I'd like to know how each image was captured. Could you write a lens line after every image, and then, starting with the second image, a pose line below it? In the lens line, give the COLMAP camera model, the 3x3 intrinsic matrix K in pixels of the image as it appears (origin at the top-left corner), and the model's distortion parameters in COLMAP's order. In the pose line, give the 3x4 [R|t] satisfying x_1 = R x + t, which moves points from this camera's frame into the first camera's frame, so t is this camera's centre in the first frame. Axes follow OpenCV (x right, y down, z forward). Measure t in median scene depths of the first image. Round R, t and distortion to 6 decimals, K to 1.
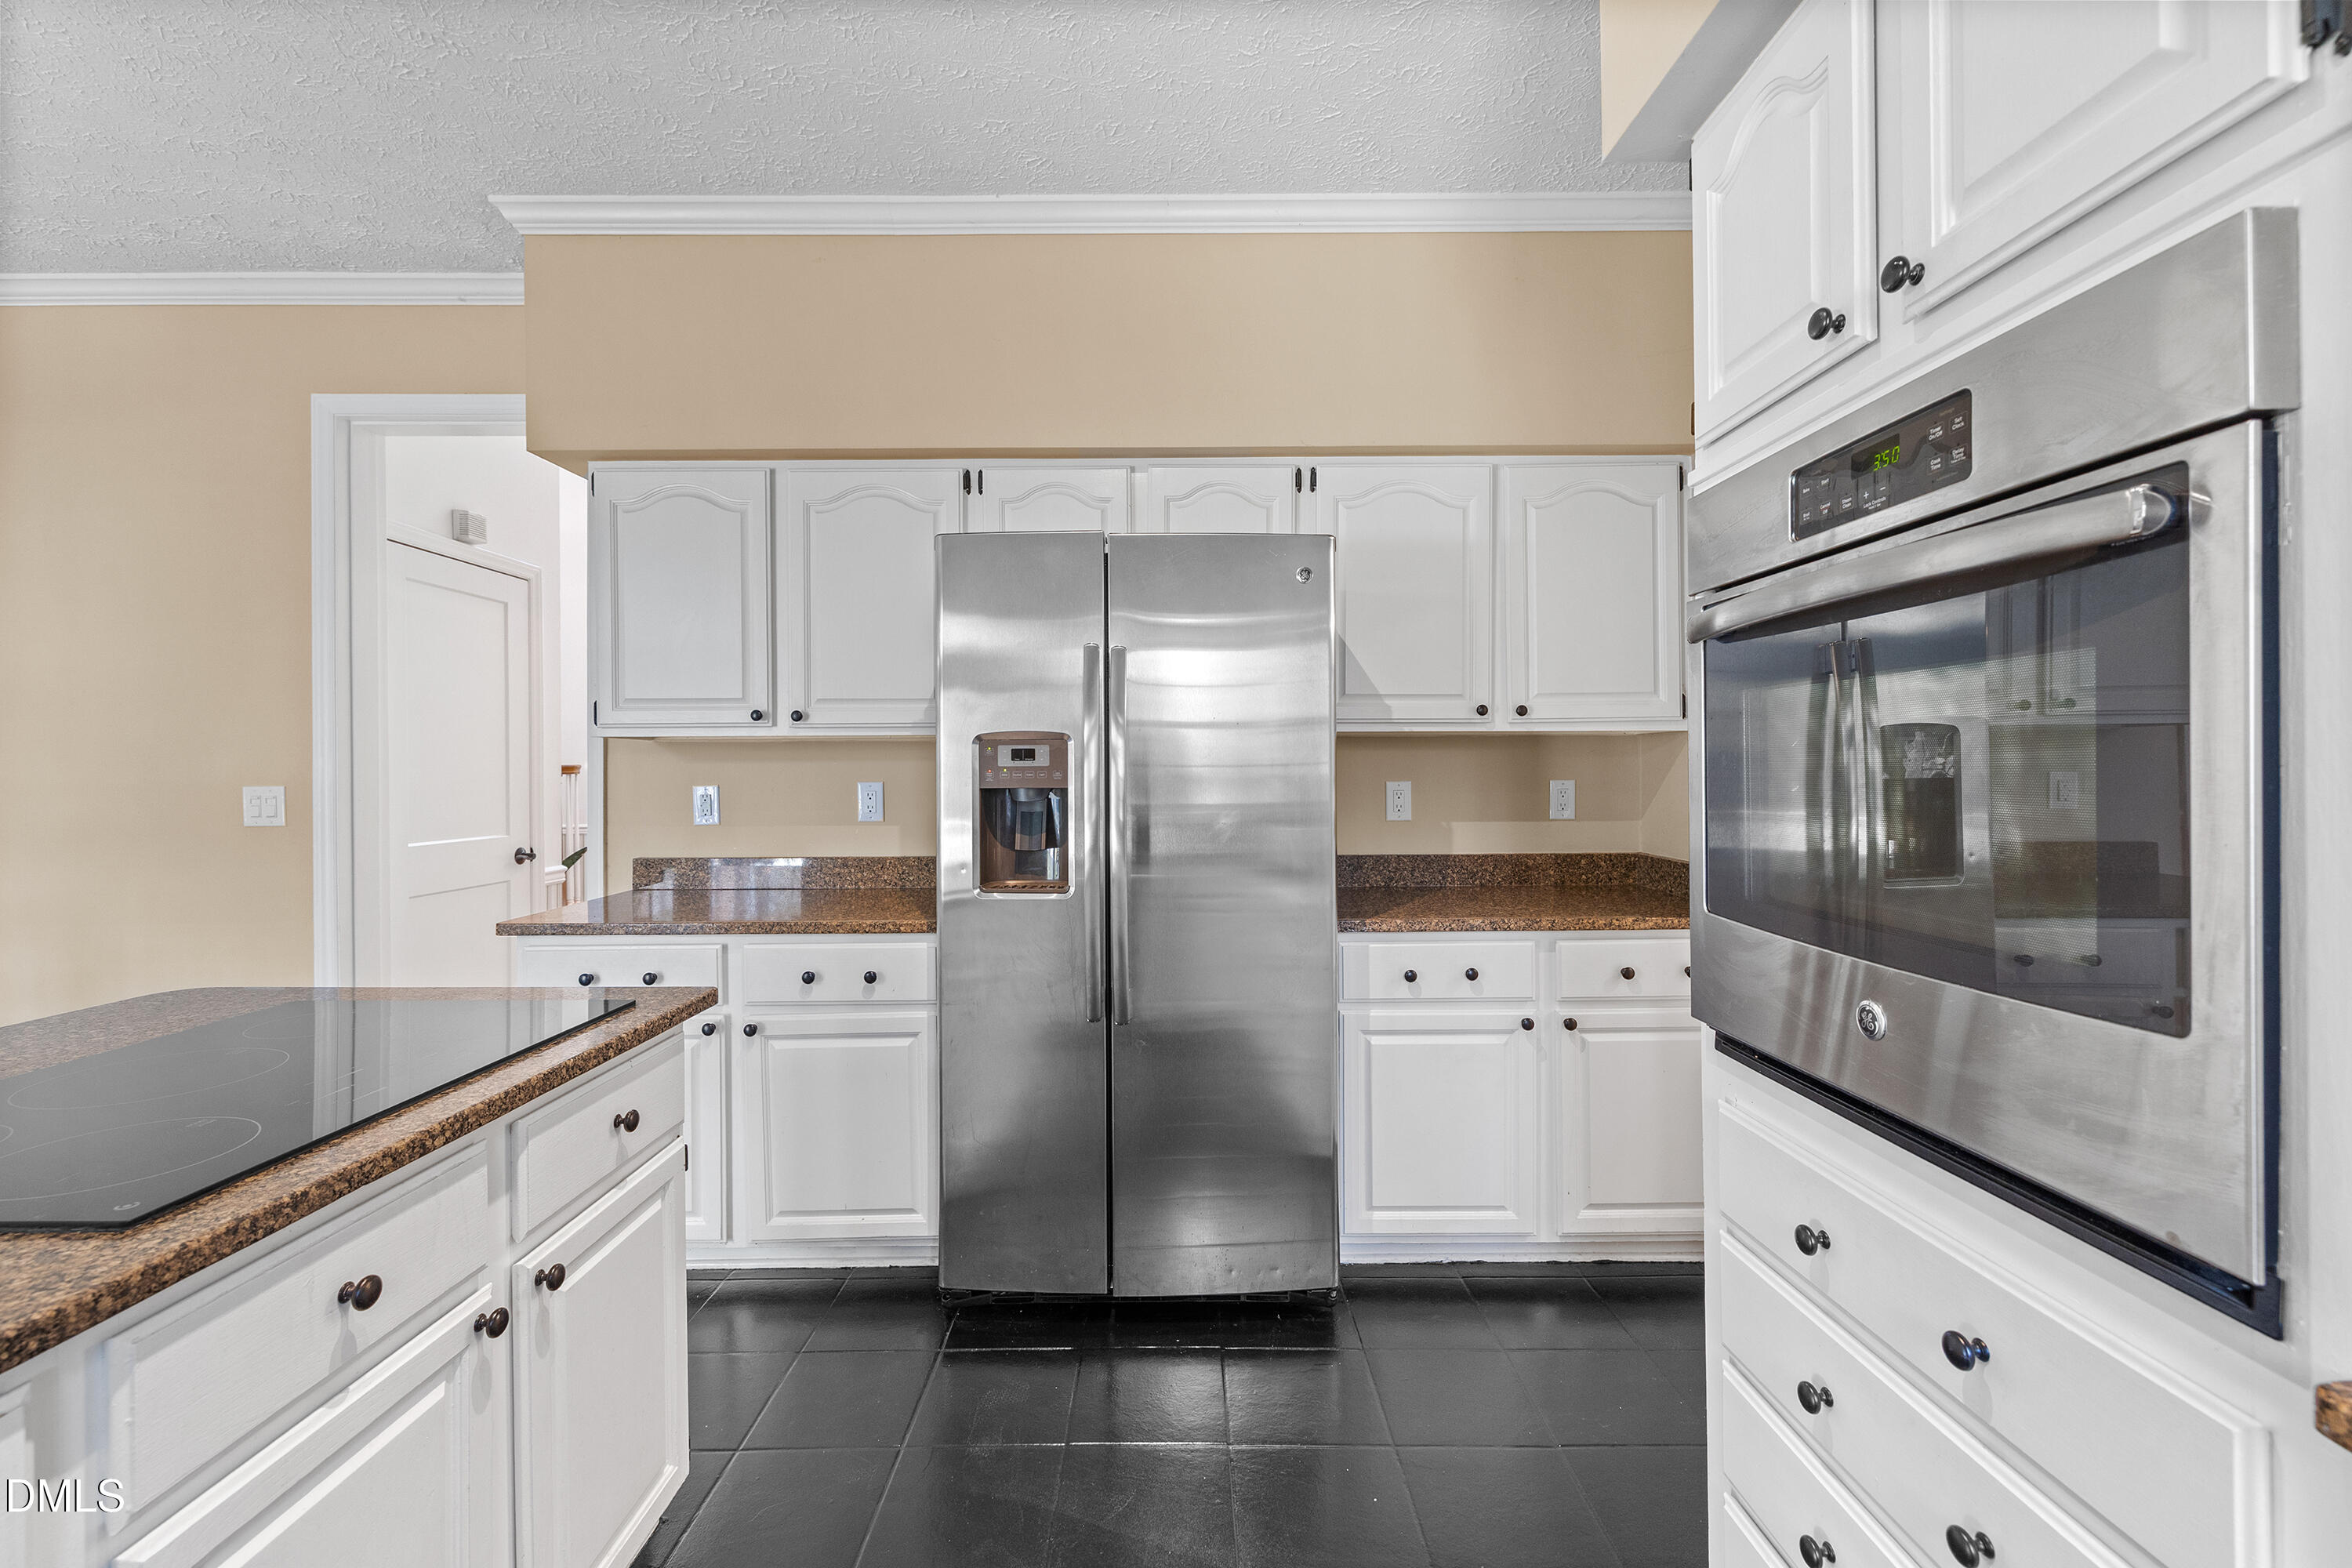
lens RADIAL K [[993.9, 0, 1185.2], [0, 993.9, 773.0], [0, 0, 1]] dist [-0.000381, -0.000322]
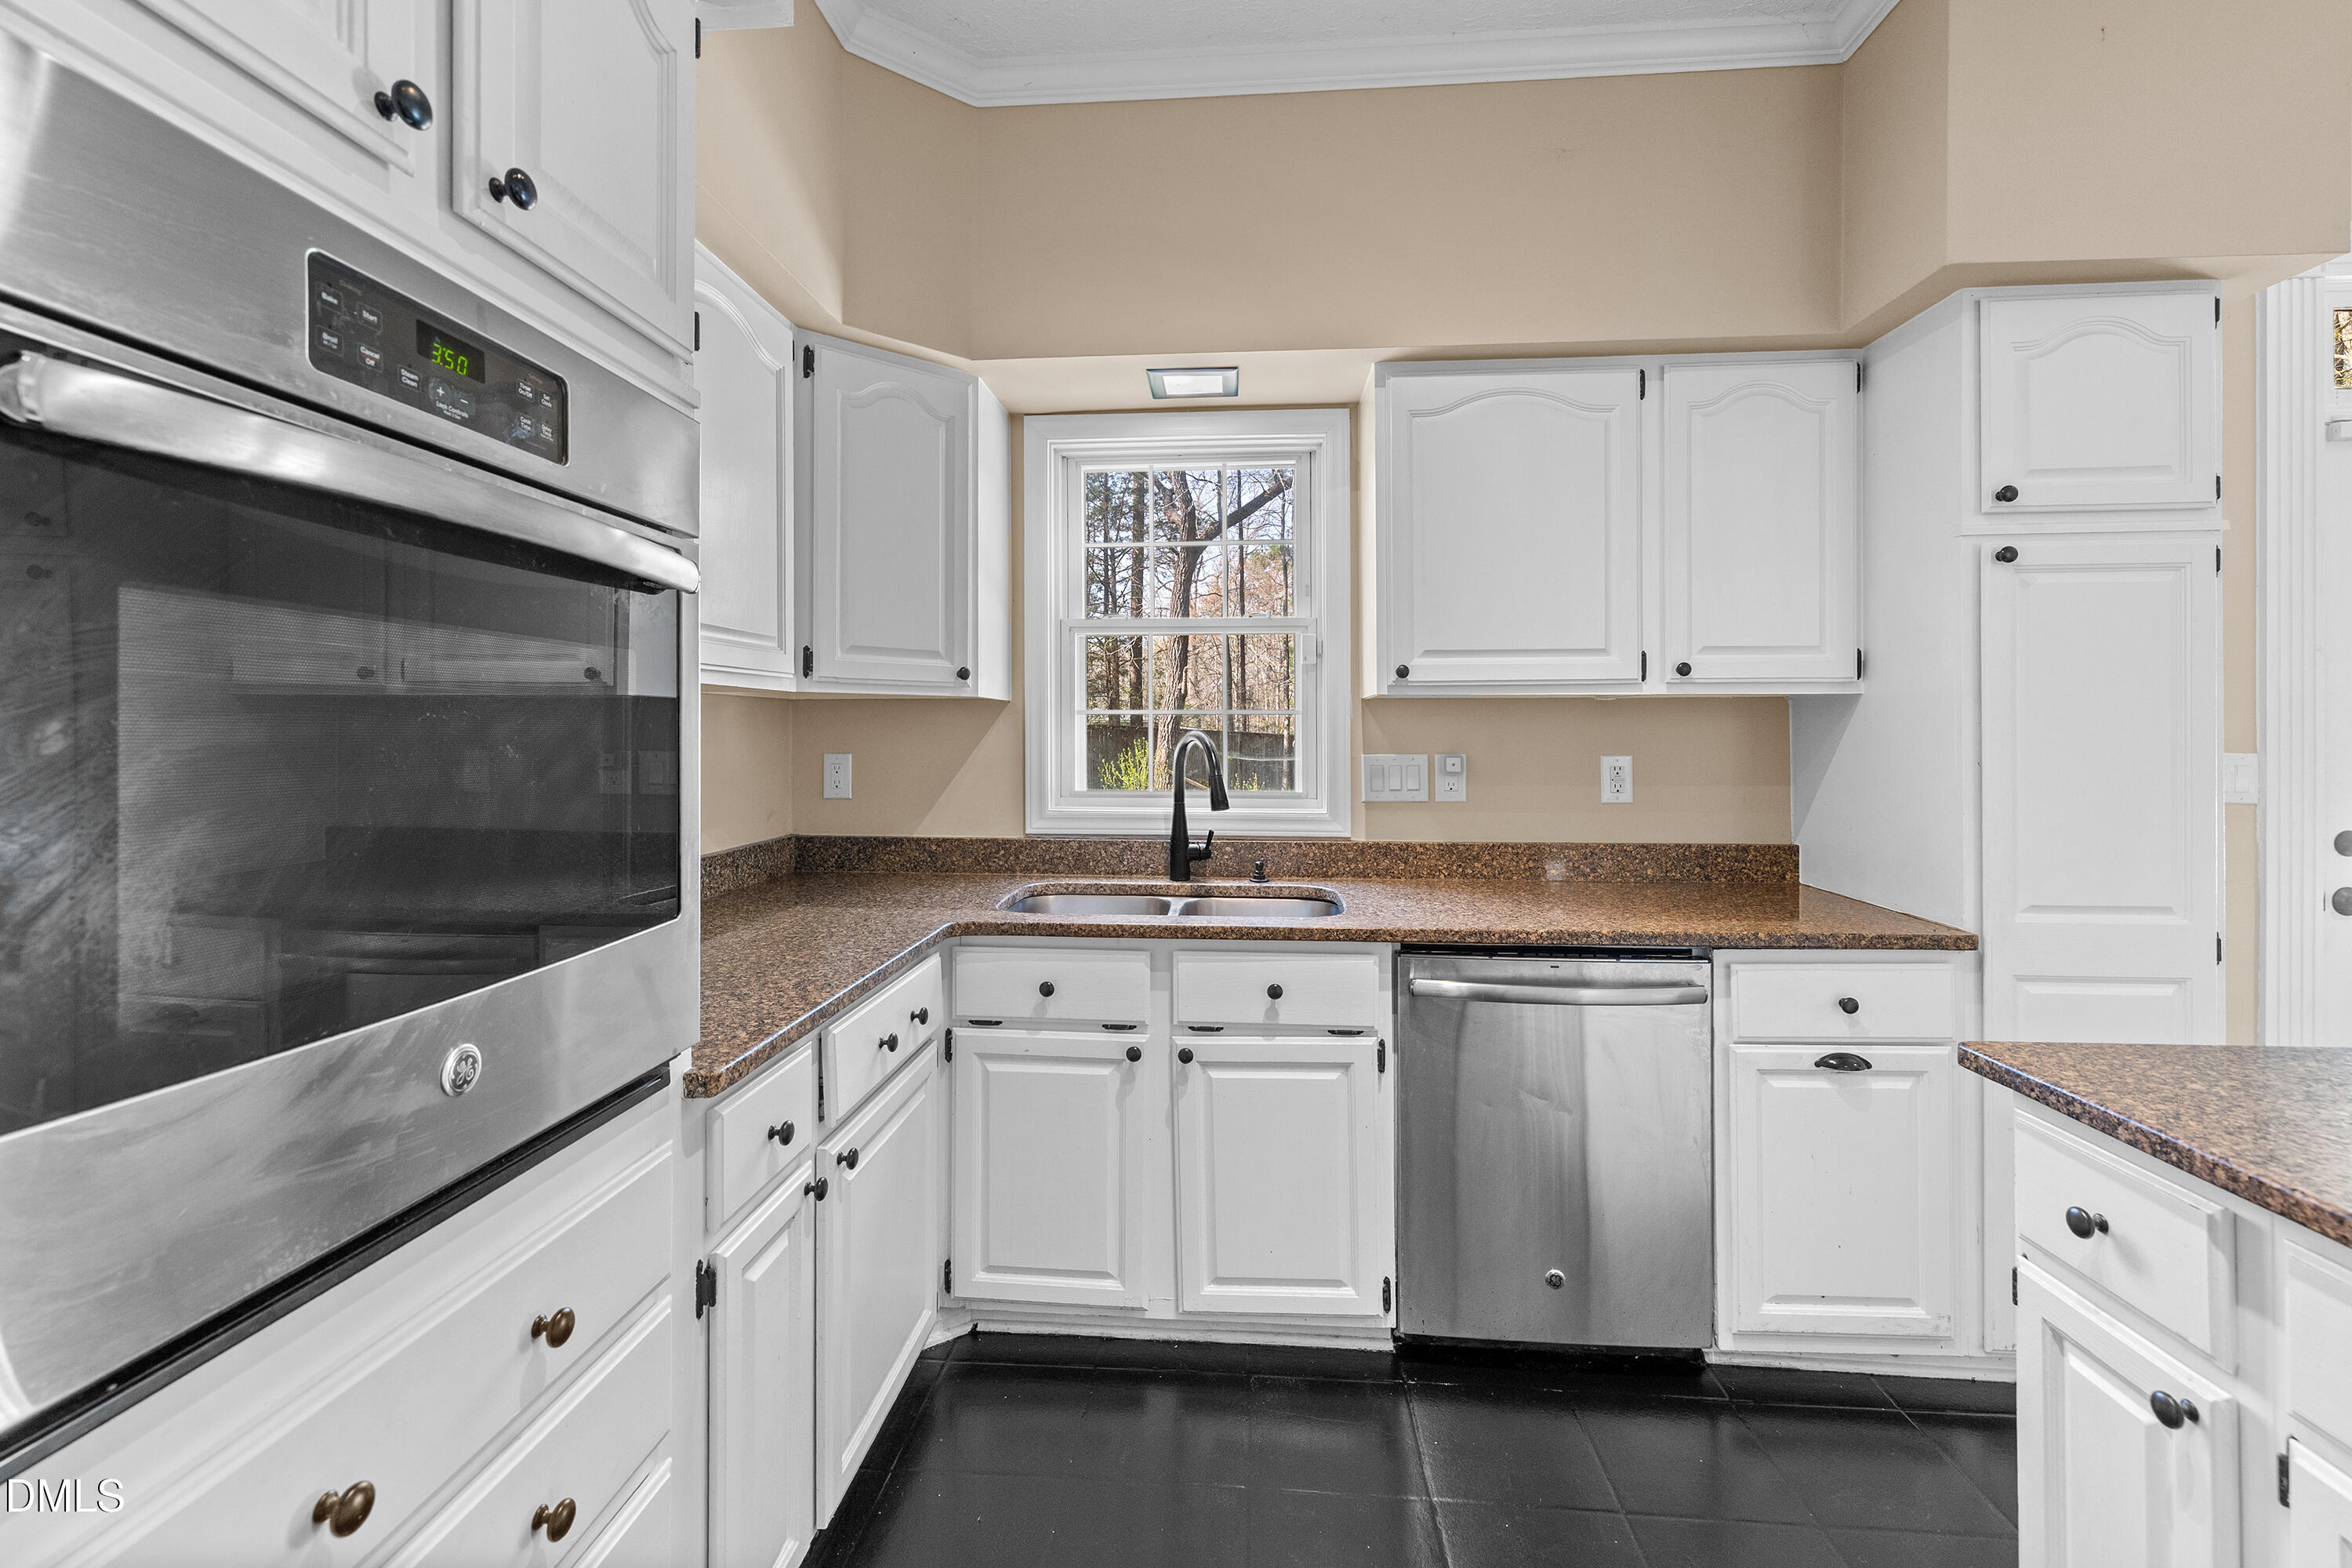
lens RADIAL K [[1013.9, 0, 1164.9], [0, 1013.9, 732.9], [0, 0, 1]] dist [0.000619, 0.000216]
pose [[-0.995286, 0.006594, 0.096758, 0.027137], [0.006679, 0.999978, 0.000548, -0.006901], [-0.096752, 0.001191, -0.995308, 0.743129]]
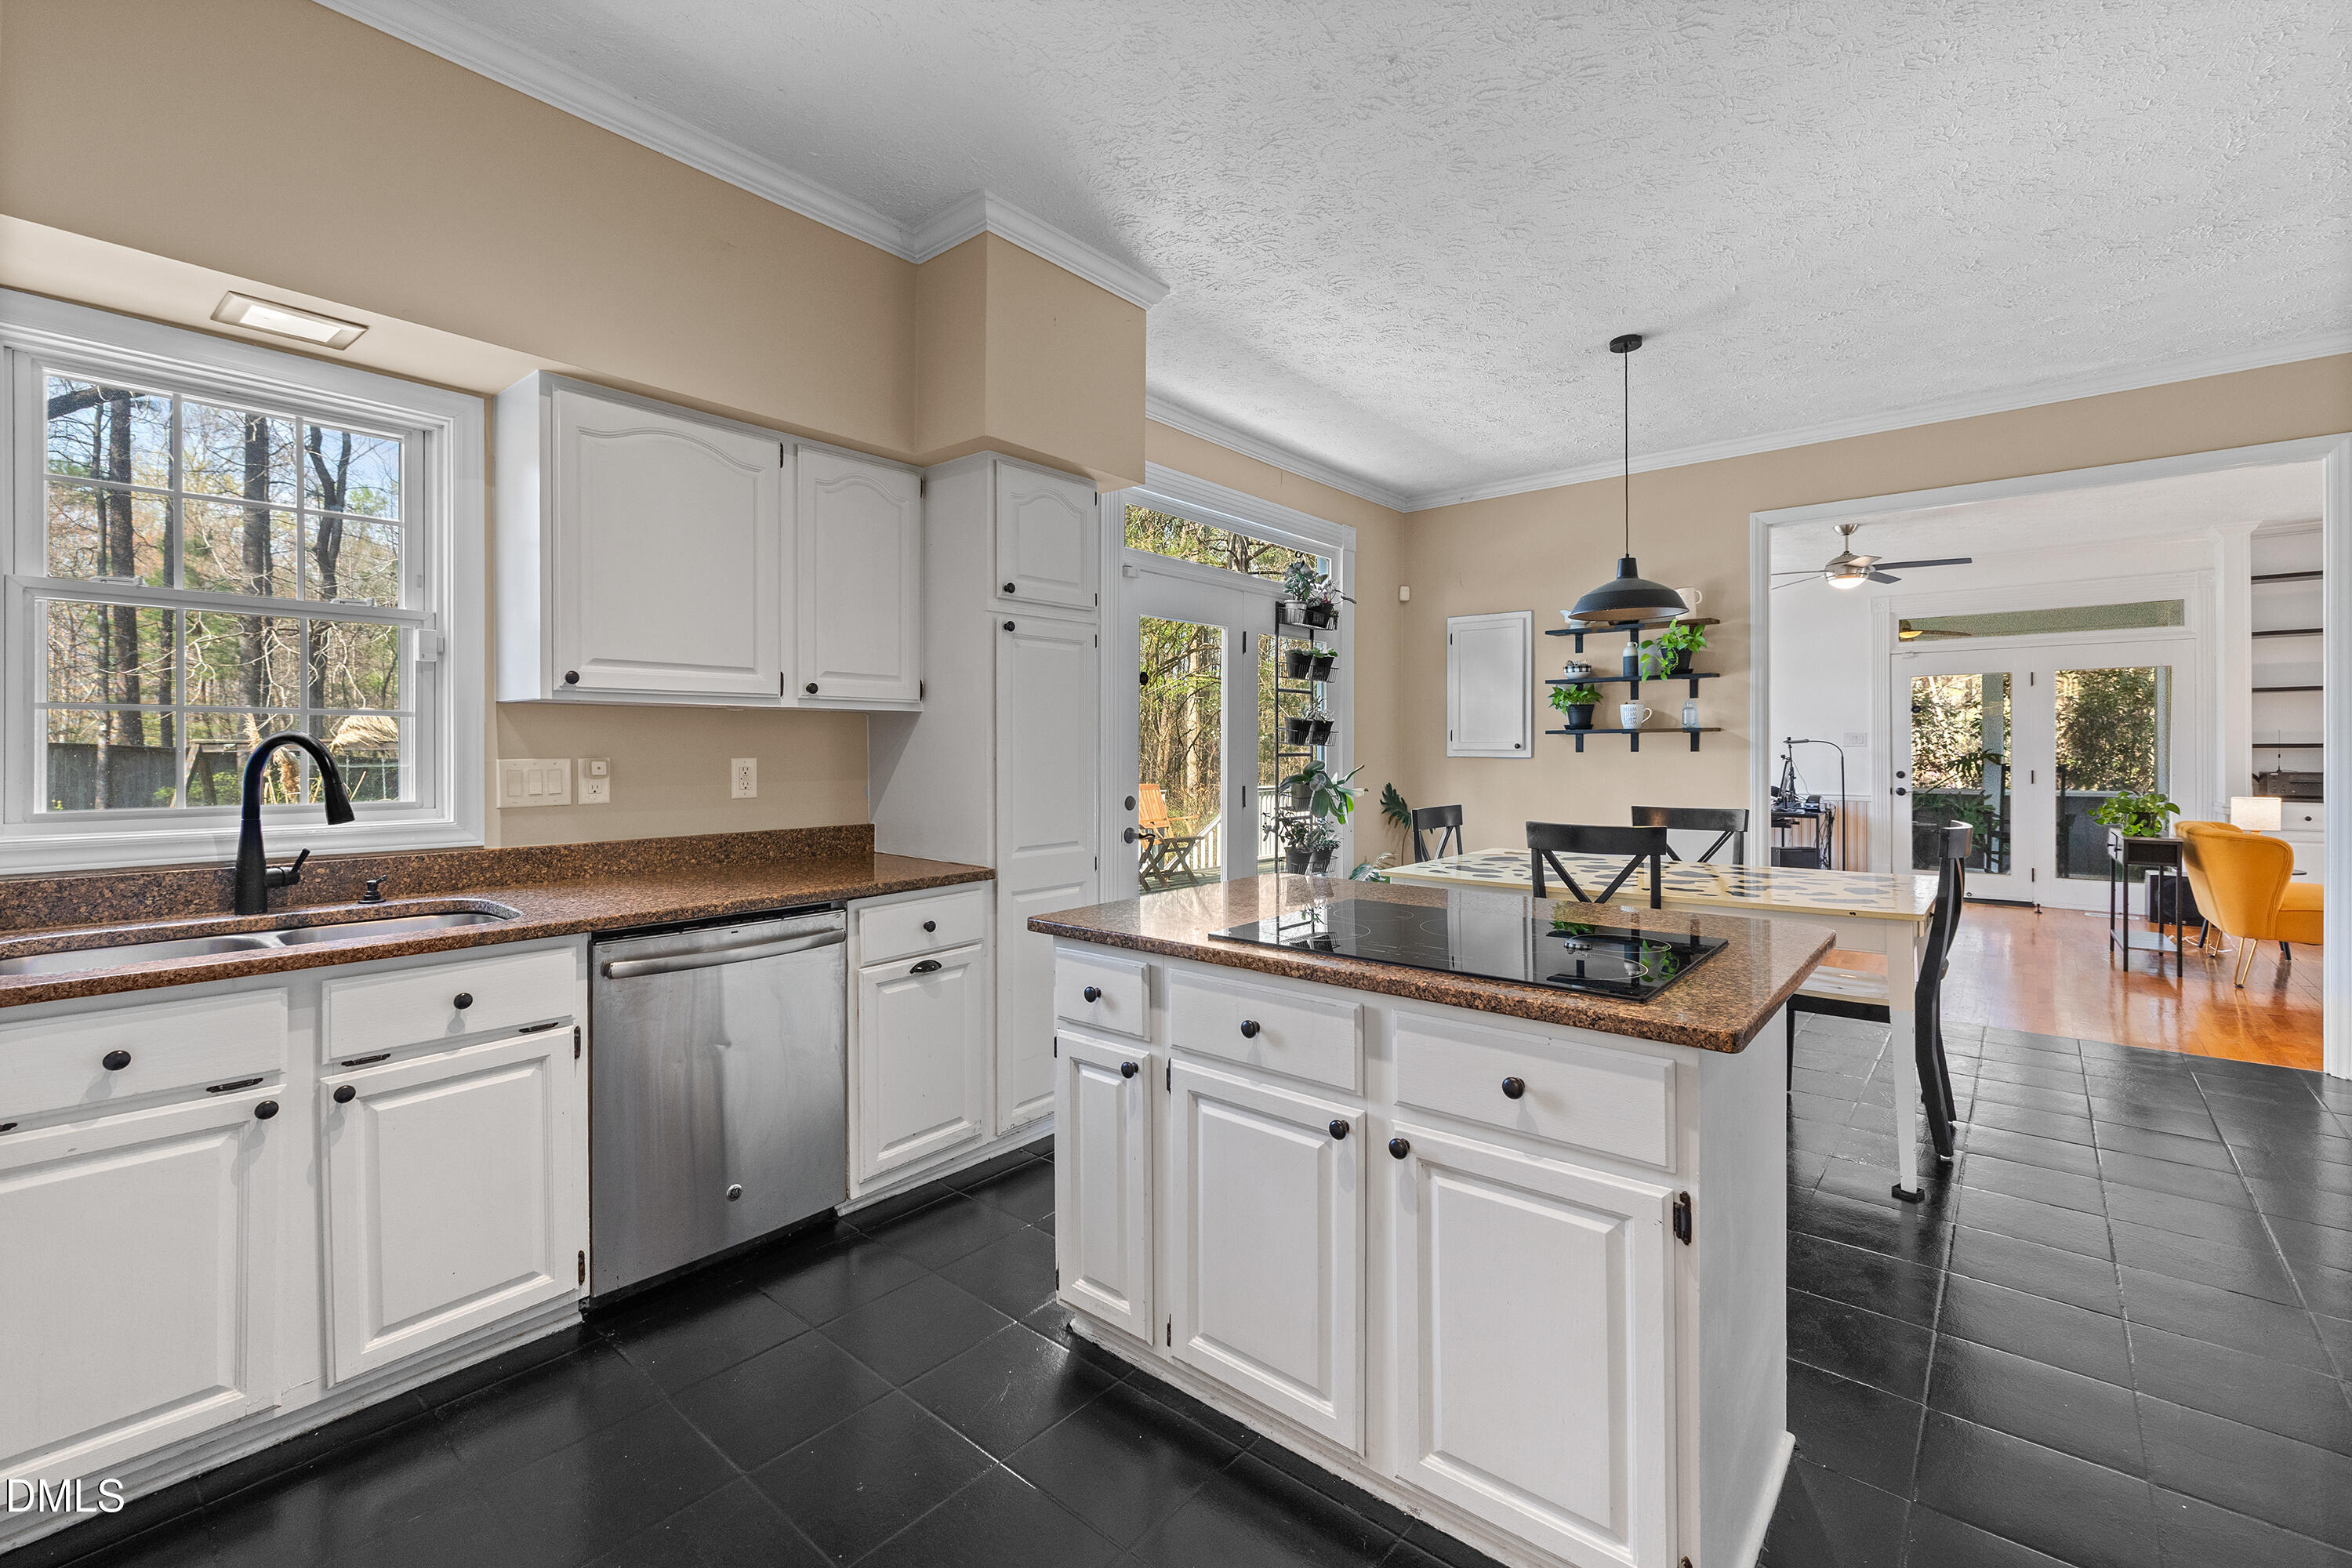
lens RADIAL K [[1005.8, 0, 1172.8], [0, 1005.8, 745.3], [0, 0, 1]] dist [0.001273, -0.000169]
pose [[-0.658316, 0.005097, -0.752724, 0.261181], [0.001990, 0.999985, 0.005031, 0.000156], [0.752739, 0.001814, -0.658317, 0.865552]]
